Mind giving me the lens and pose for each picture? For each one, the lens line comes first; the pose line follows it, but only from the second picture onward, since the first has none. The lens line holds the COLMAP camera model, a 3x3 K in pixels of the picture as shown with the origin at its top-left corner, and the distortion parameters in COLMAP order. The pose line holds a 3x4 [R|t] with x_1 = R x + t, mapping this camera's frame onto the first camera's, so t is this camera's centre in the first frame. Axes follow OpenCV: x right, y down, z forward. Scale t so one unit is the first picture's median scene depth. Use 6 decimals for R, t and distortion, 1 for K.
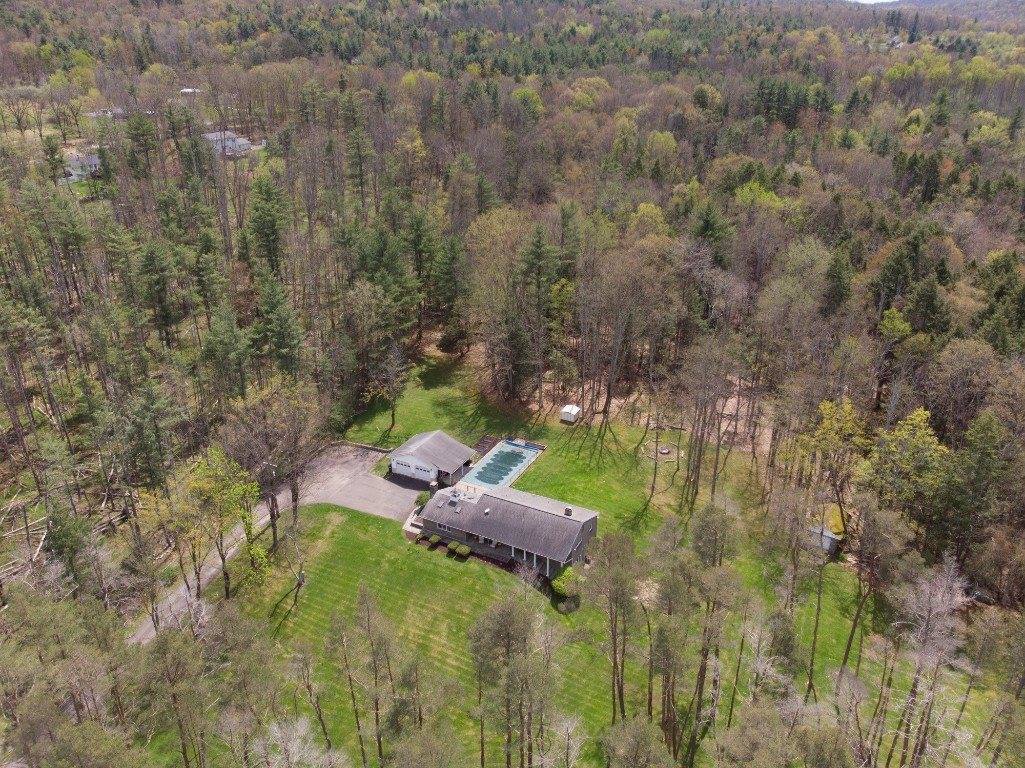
lens RADIAL K [[750.6, 0, 519.0], [0, 750.6, 383.9], [0, 0, 1]] dist [0.016321, -0.006665]
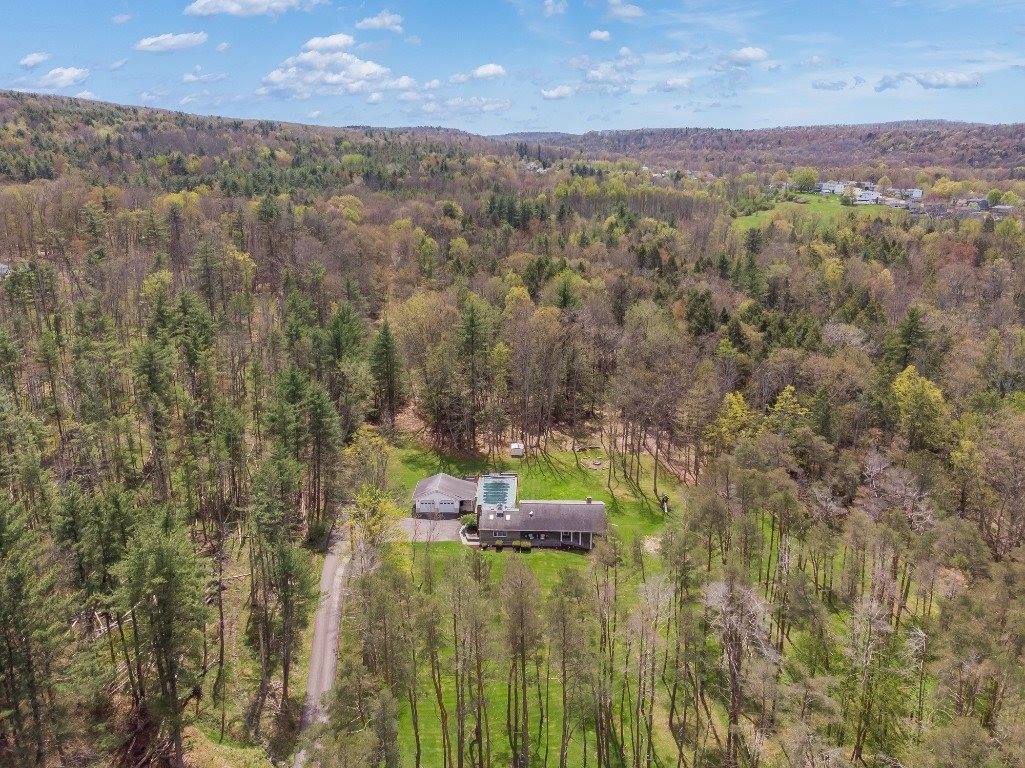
lens RADIAL K [[750.6, 0, 519.0], [0, 750.6, 383.9], [0, 0, 1]] dist [0.016321, -0.006665]
pose [[0.899763, -0.115036, 0.420944, -0.505304], [0.173888, 0.979251, -0.104072, 0.071913], [-0.400238, 0.166837, 0.901097, -0.166085]]
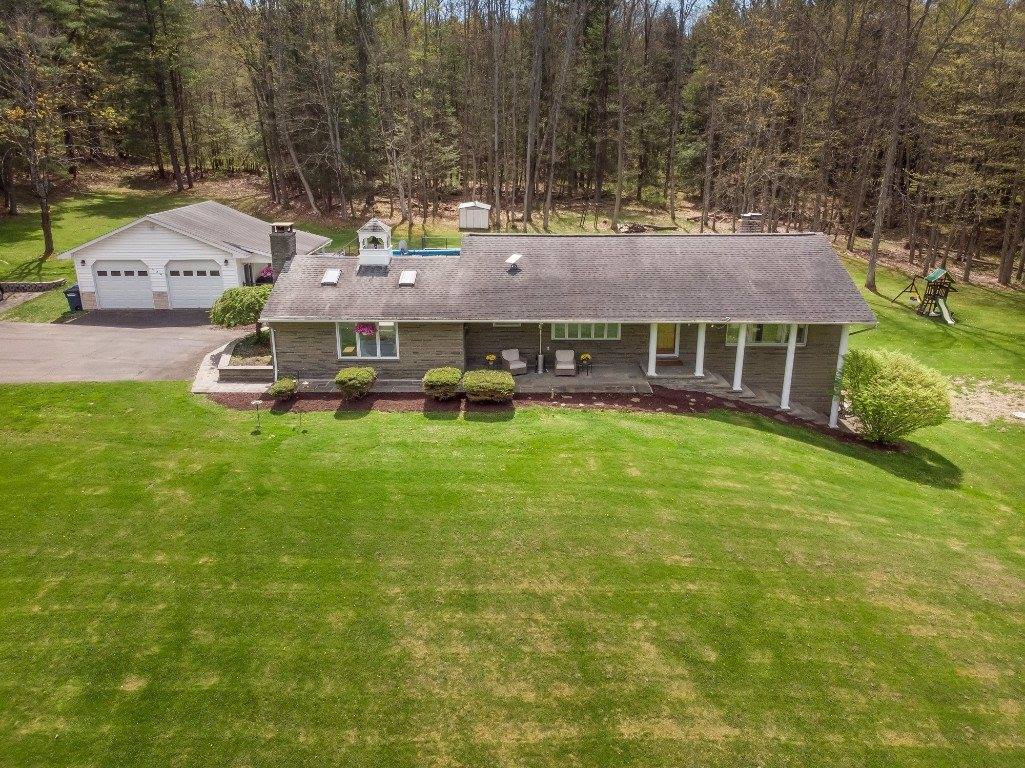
lens RADIAL K [[750.6, 0, 519.0], [0, 750.6, 383.9], [0, 0, 1]] dist [0.016321, -0.006665]
pose [[0.886711, -0.148097, 0.437962, -0.152061], [0.188606, 0.980768, -0.050212, 0.202473], [-0.422103, 0.127126, 0.897590, 0.651368]]
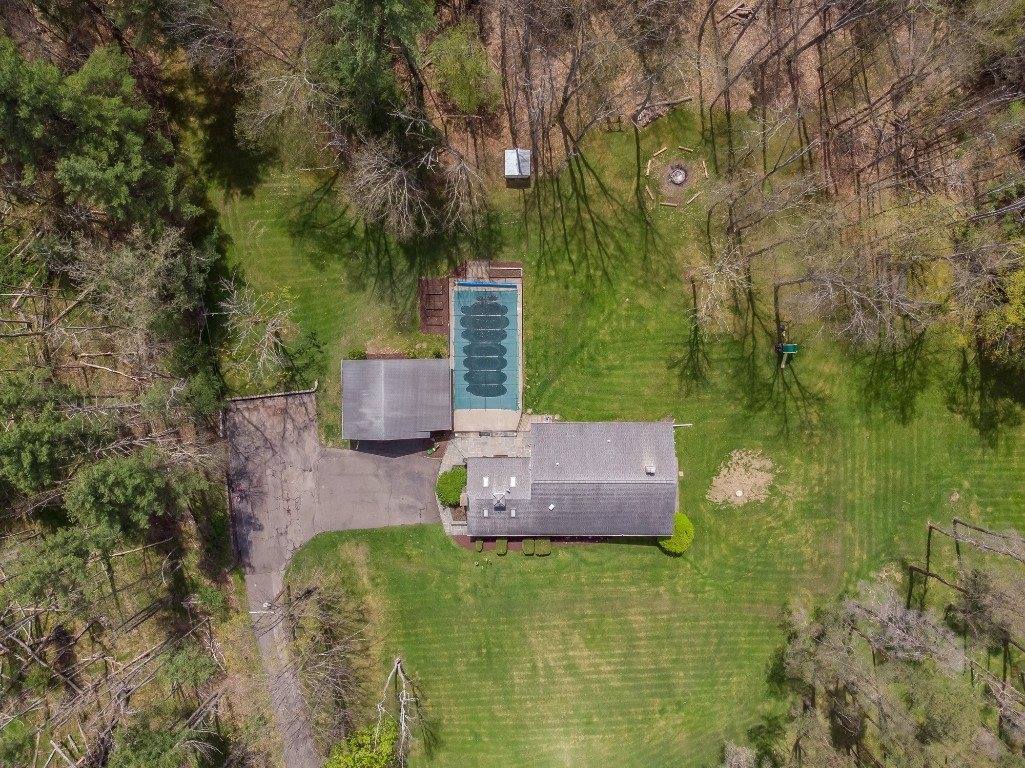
lens RADIAL K [[750.6, 0, 519.0], [0, 750.6, 383.9], [0, 0, 1]] dist [0.016321, -0.006665]
pose [[0.886107, -0.463241, -0.014867, -0.001624], [0.198919, 0.351137, 0.914950, -0.515053], [-0.418623, -0.813702, 0.403292, 0.703338]]
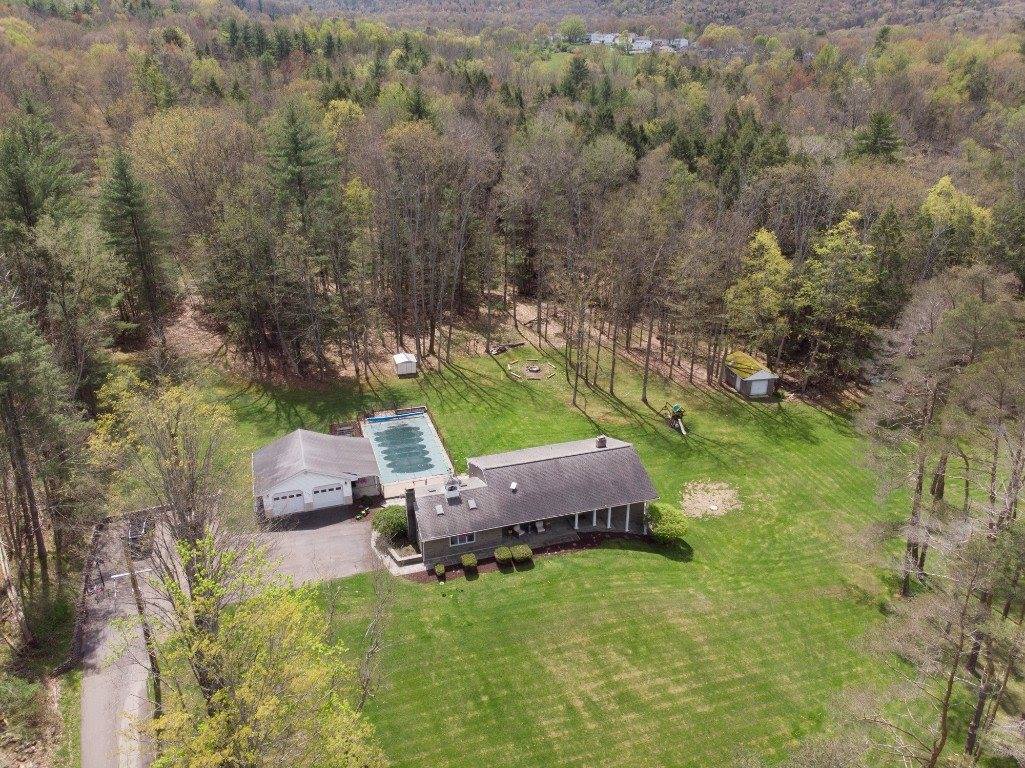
lens RADIAL K [[750.6, 0, 519.0], [0, 750.6, 383.9], [0, 0, 1]] dist [0.016321, -0.006665]
pose [[0.704132, -0.288172, 0.648964, -0.386091], [0.288032, 0.951293, 0.109905, 0.010393], [-0.649027, 0.109535, 0.752839, 0.426705]]
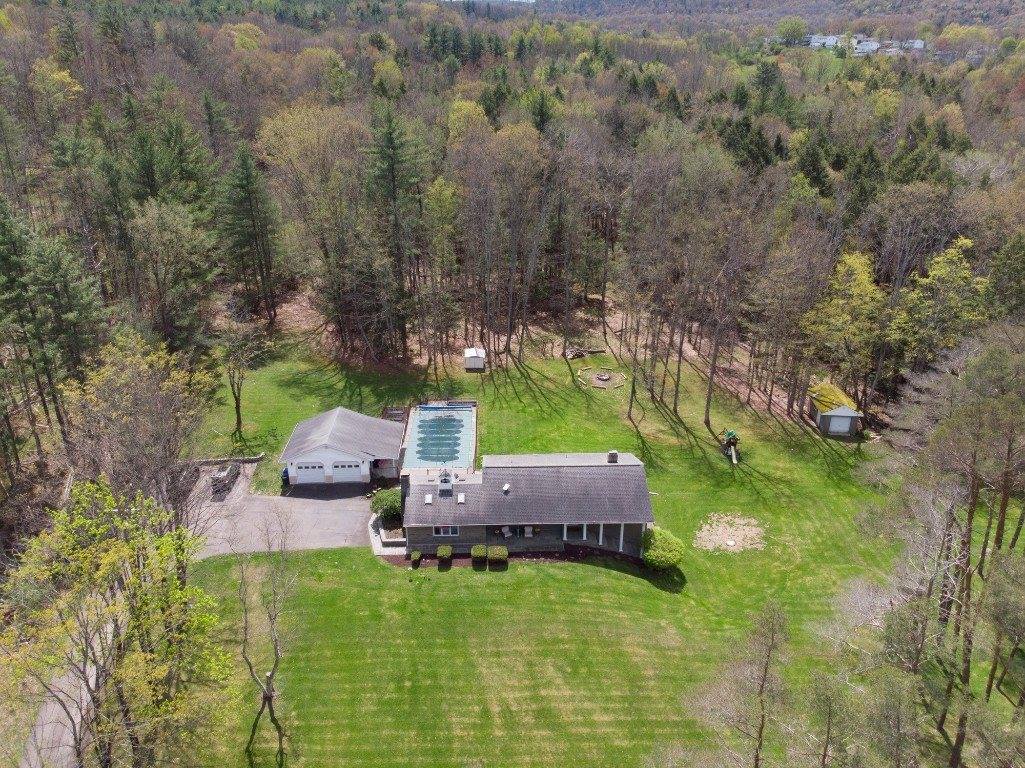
lens RADIAL K [[750.6, 0, 519.0], [0, 750.6, 383.9], [0, 0, 1]] dist [0.016321, -0.006665]
pose [[0.870452, -0.196890, 0.451162, -0.275604], [0.197363, 0.979224, 0.046556, 0.043456], [-0.450956, 0.048518, 0.891227, 0.344488]]
